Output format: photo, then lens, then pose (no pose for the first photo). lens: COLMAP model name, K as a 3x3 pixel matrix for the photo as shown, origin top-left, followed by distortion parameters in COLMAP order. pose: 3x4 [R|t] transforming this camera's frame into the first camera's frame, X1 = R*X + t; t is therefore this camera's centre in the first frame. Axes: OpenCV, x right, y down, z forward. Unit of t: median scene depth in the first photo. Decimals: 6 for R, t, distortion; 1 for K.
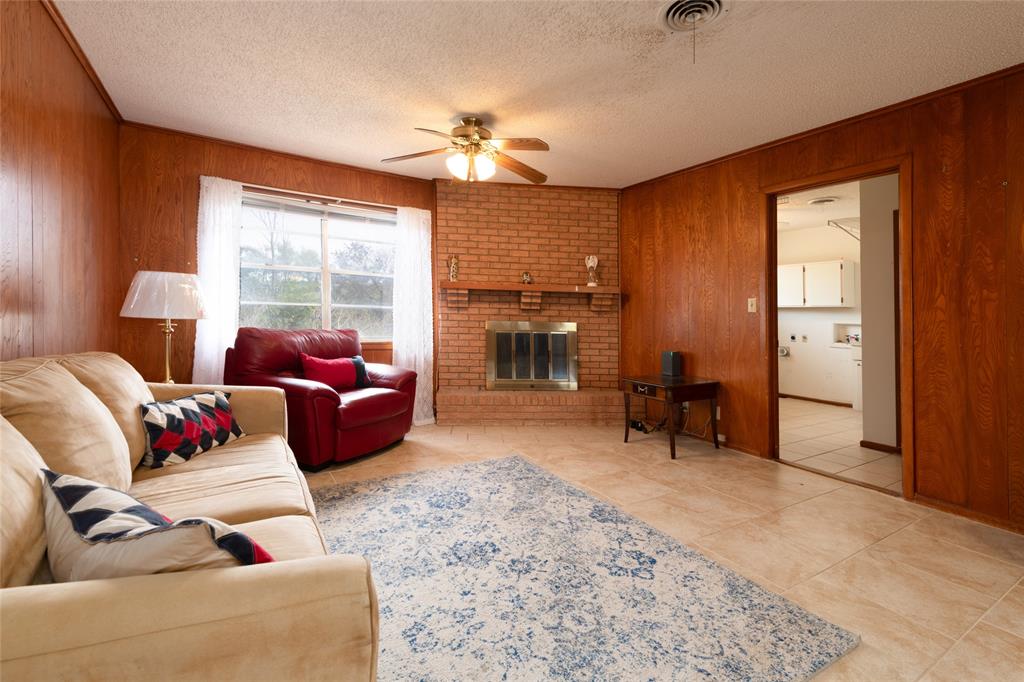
lens RADIAL K [[462.6, 0, 512.4], [0, 462.6, 321.5], [0, 0, 1]] dist [-0.019530, -0.000098]
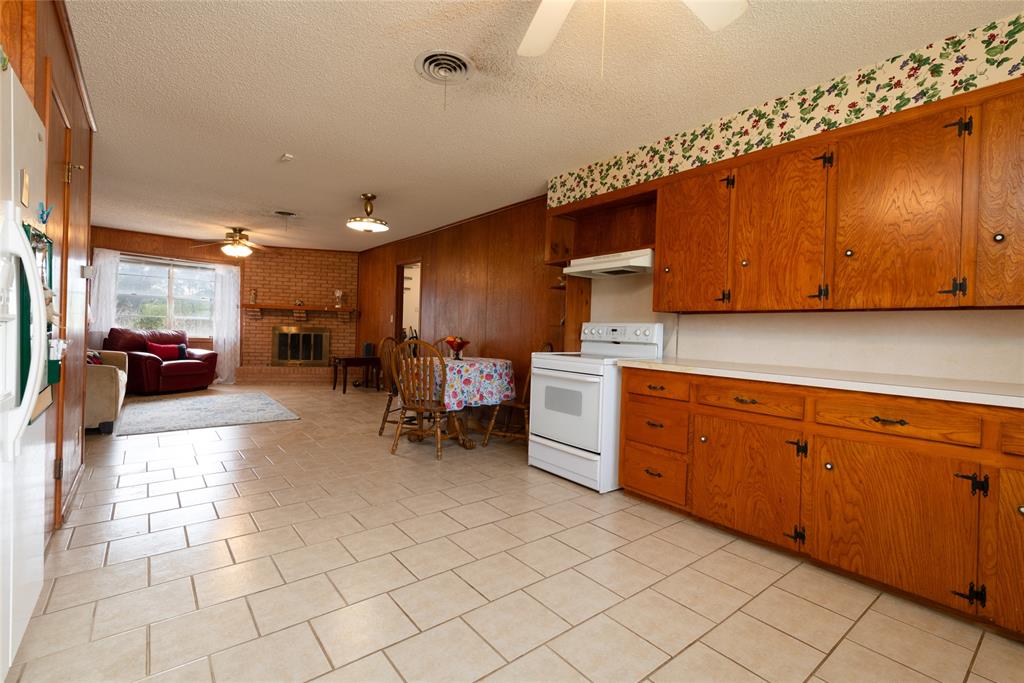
lens RADIAL K [[462.6, 0, 512.4], [0, 462.6, 322.0], [0, 0, 1]] dist [-0.019530, -0.000098]
pose [[0.992613, 0.012759, 0.120654, 0.651338], [-0.011155, 0.999840, -0.013963, -0.003983], [-0.120813, 0.012514, 0.992596, -0.859821]]
